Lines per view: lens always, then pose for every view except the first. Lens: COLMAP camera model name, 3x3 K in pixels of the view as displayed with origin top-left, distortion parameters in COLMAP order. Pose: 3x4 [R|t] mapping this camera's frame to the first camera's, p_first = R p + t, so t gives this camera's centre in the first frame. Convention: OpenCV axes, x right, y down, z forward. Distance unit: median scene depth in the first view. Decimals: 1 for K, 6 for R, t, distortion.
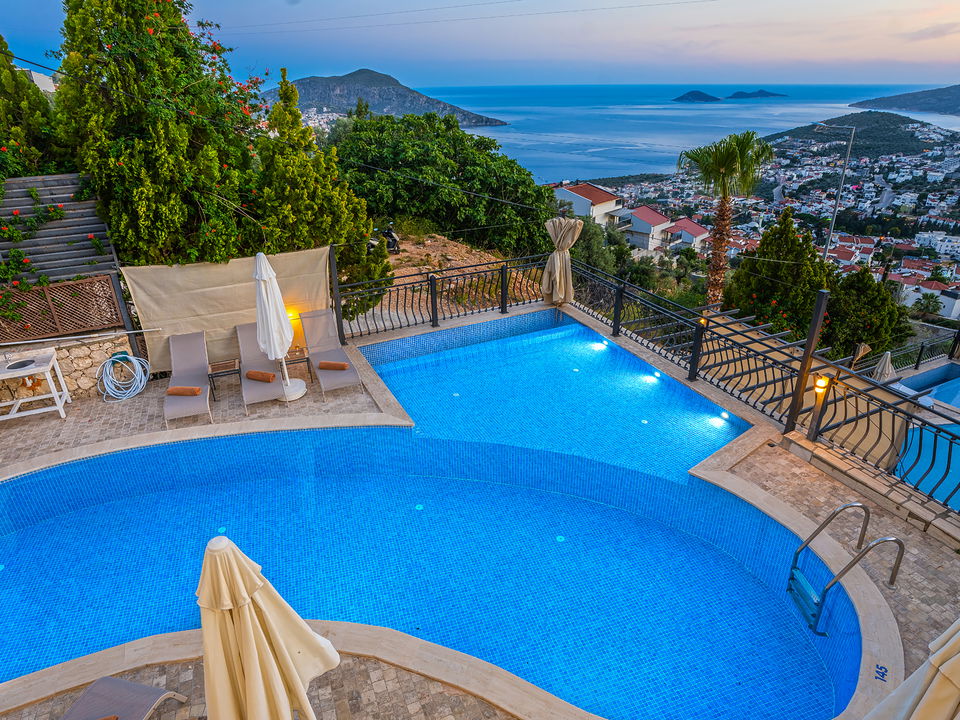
lens RADIAL K [[588.9, 0, 475.0], [0, 588.9, 365.5], [0, 0, 1]] dist [-0.066819, 0.030622]
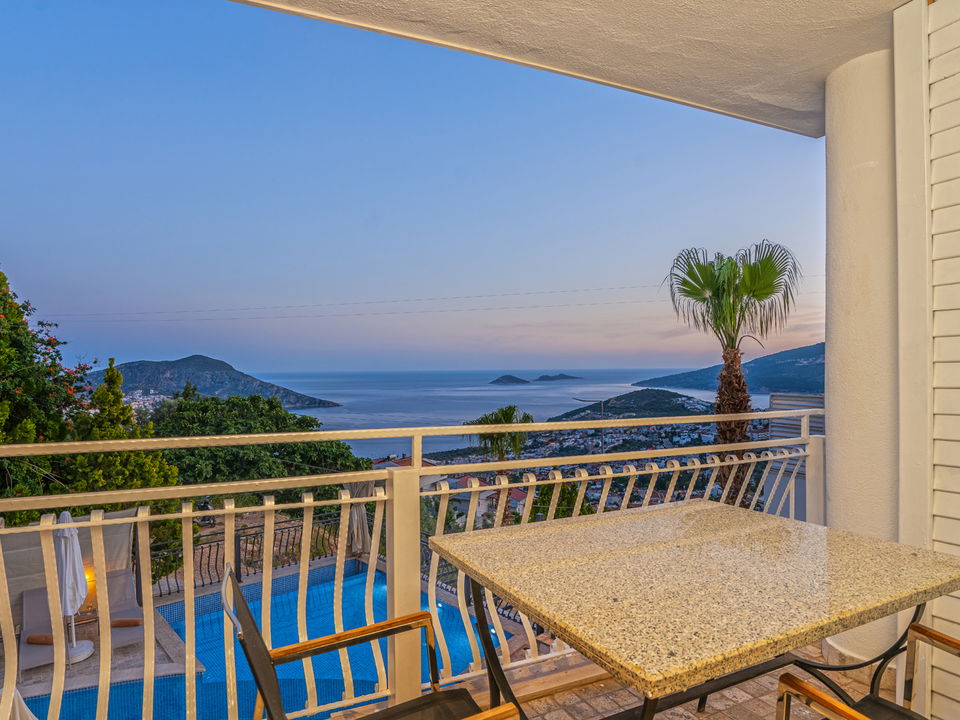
lens RADIAL K [[588.9, 0, 475.0], [0, 588.9, 365.5], [0, 0, 1]] dist [-0.066819, 0.030622]
pose [[0.961916, 0.009299, 0.273186, 0.063953], [0.112954, 0.896577, -0.428242, 0.091086], [-0.248915, 0.442790, 0.861382, -0.202950]]
